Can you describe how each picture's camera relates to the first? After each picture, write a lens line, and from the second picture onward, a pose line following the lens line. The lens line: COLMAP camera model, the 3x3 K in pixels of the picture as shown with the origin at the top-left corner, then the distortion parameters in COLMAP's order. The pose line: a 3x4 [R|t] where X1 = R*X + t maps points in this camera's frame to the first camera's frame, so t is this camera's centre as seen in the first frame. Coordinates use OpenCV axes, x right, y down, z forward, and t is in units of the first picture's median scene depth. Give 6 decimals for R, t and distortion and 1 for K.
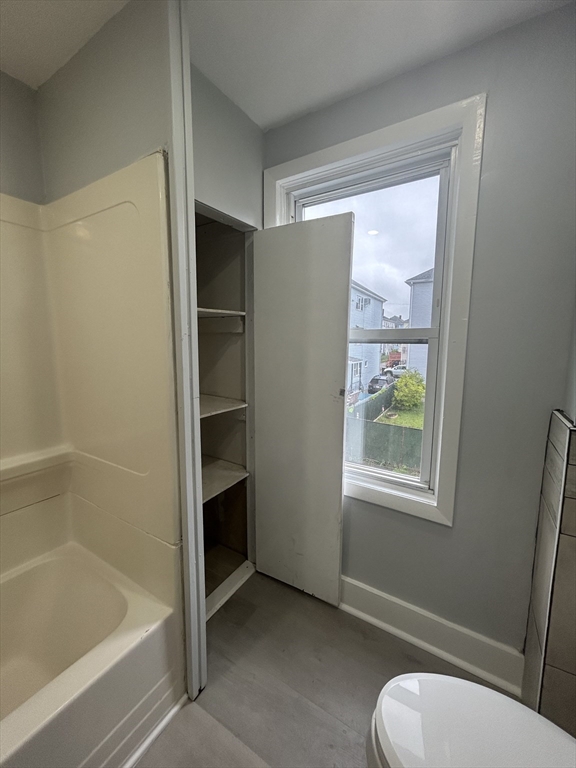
lens RADIAL K [[311.8, 0, 287.9], [0, 311.8, 378.6], [0, 0, 1]] dist [-0.000059, 0.000130]
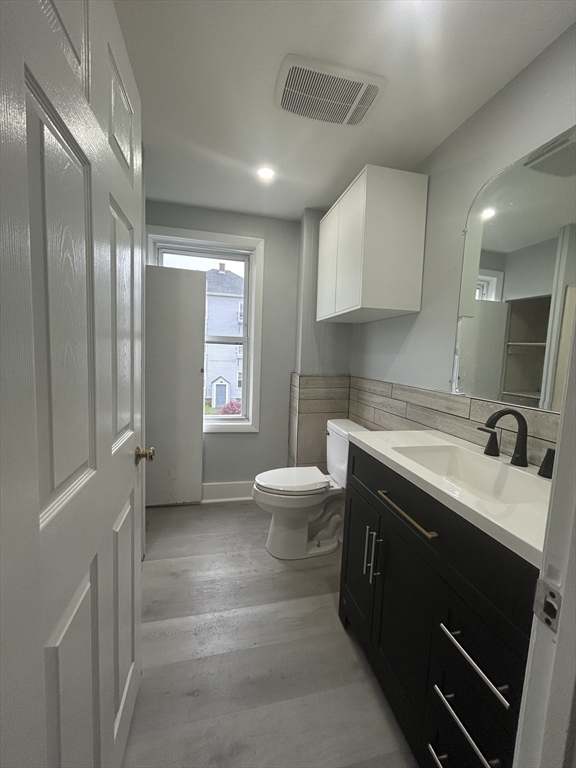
lens RADIAL K [[311.8, 0, 287.6], [0, 311.8, 384.4], [0, 0, 1]] dist [-0.000059, 0.000130]
pose [[0.713076, -0.042114, 0.699820, -0.712449], [0.056234, 0.998414, 0.002783, 0.144182], [-0.698827, 0.037369, 0.714314, -0.582886]]
